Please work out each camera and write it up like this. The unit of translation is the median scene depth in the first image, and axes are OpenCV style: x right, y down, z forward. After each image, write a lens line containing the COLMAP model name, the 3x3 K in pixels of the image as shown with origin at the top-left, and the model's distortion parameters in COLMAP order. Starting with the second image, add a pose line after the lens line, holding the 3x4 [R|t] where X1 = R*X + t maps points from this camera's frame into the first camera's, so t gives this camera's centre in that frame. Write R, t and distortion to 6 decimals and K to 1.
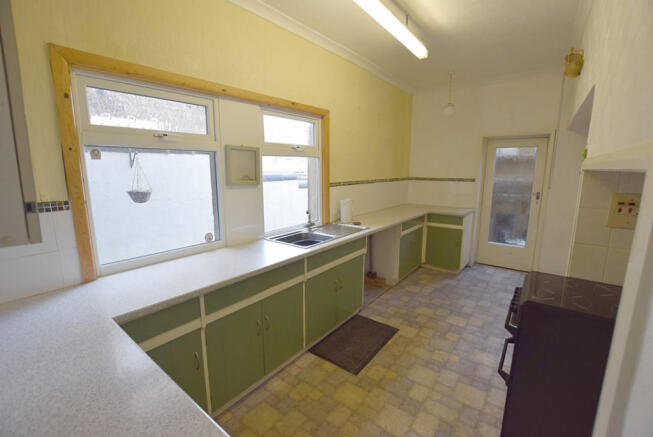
lens RADIAL K [[288.3, 0, 327.2], [0, 288.3, 218.5], [0, 0, 1]] dist [-0.029355, -0.001015]
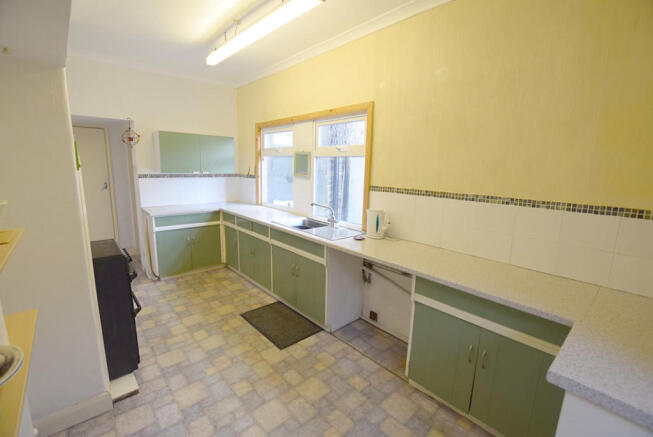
lens RADIAL K [[288.3, 0, 327.6], [0, 288.3, 216.7], [0, 0, 1]] dist [-0.029355, -0.001015]
pose [[-0.177685, 0.169605, -0.969362, 1.151255], [-0.195220, 0.959384, 0.203644, -0.241839], [0.964529, 0.225424, -0.137358, 1.333818]]
